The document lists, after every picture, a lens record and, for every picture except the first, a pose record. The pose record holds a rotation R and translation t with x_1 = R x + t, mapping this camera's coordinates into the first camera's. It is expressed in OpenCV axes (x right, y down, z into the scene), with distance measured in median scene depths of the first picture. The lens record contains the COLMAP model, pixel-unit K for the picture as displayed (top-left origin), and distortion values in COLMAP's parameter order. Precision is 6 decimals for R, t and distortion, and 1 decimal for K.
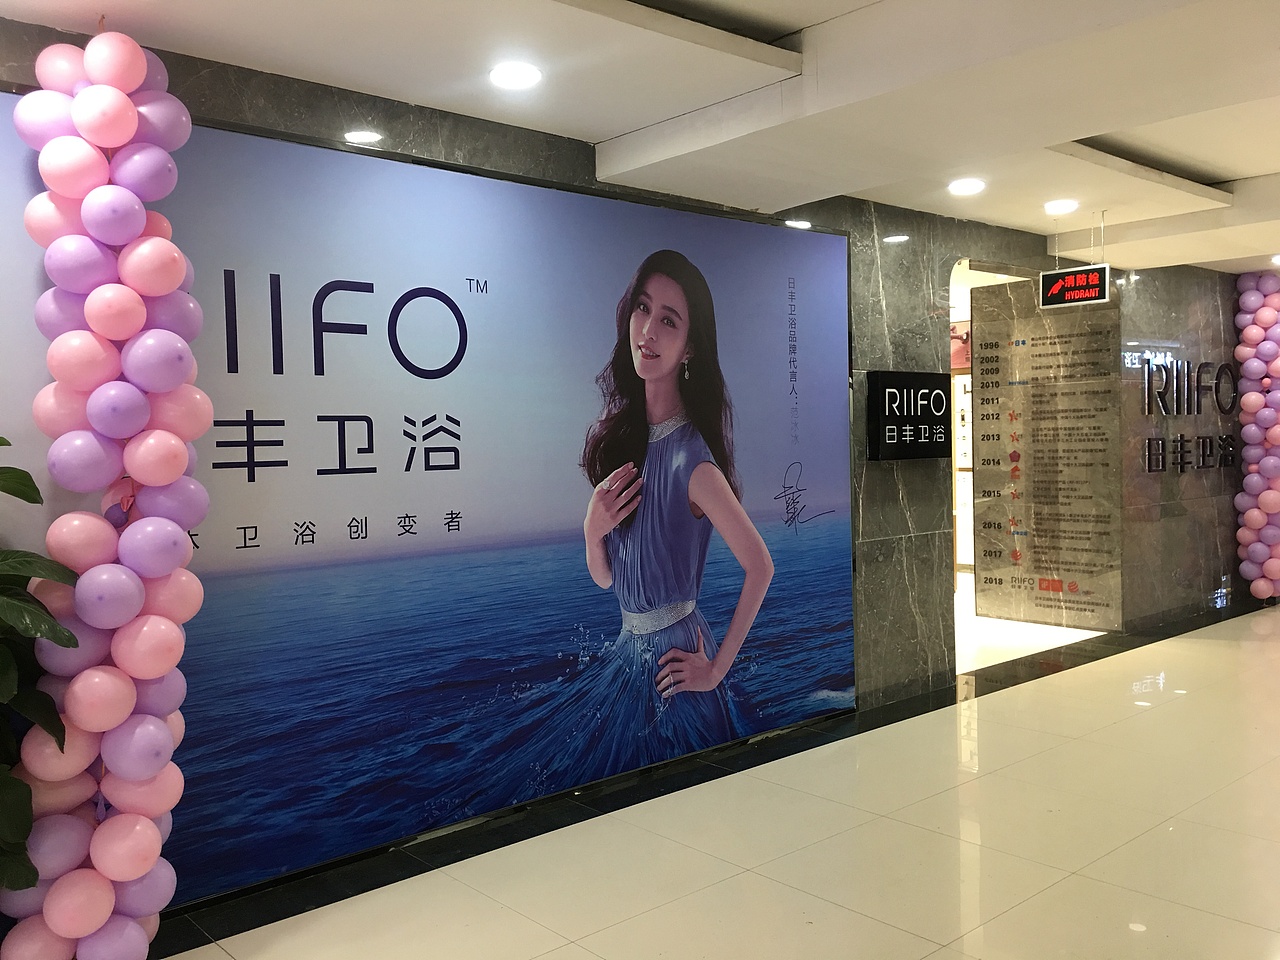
lens RADIAL K [[1098.5, 0, 638.7], [0, 1098.5, 477.6], [0, 0, 1]] dist [0.050605, -0.011589]
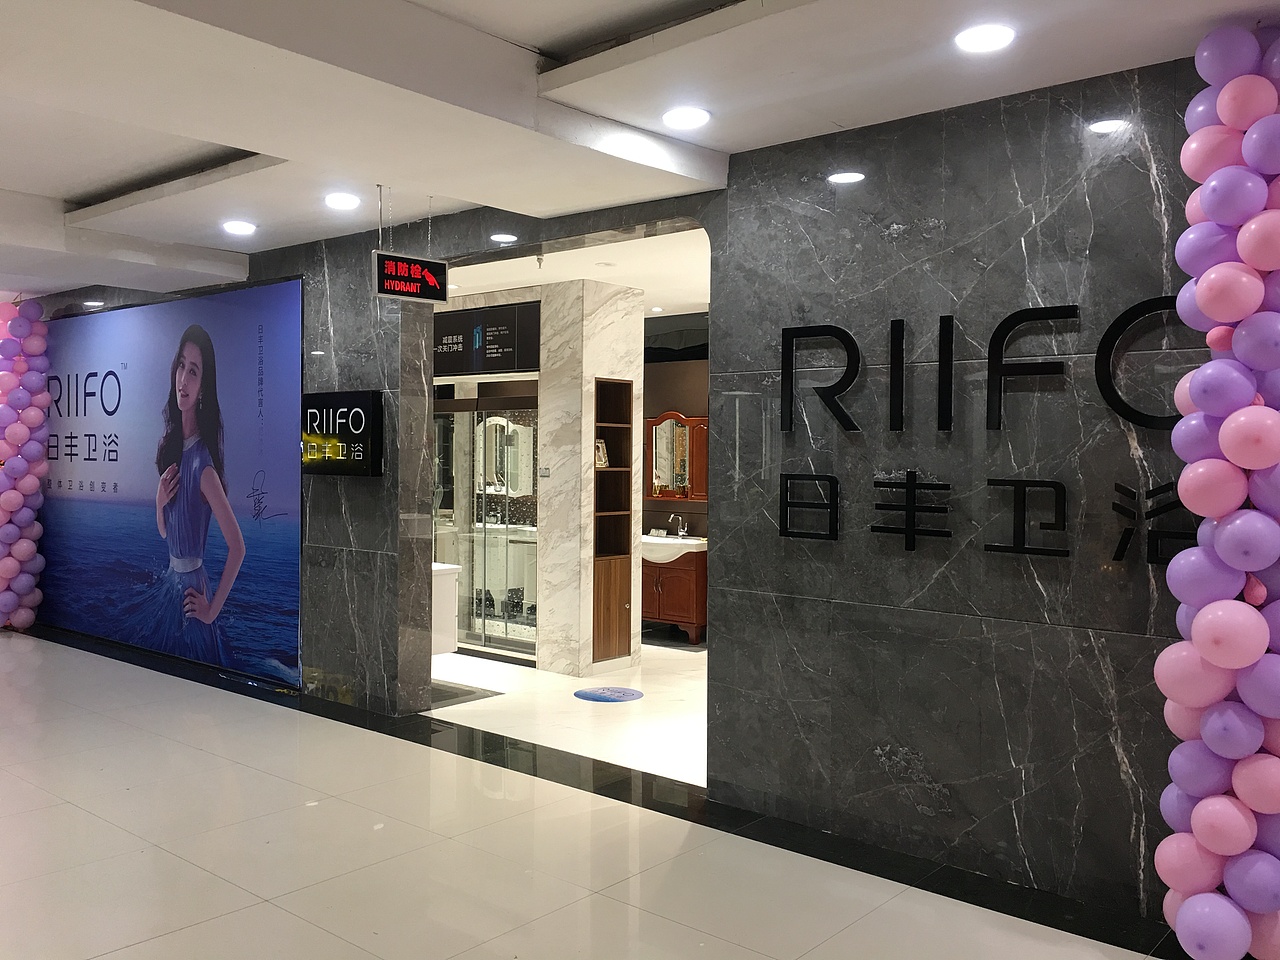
lens RADIAL K [[1098.5, 0, 639.2], [0, 1098.5, 479.1], [0, 0, 1]] dist [0.050605, -0.011589]
pose [[0.133667, 0.046420, -0.989938, 1.463645], [-0.047140, 0.998070, 0.040436, -0.076157], [0.989904, 0.041261, 0.135598, 1.262460]]
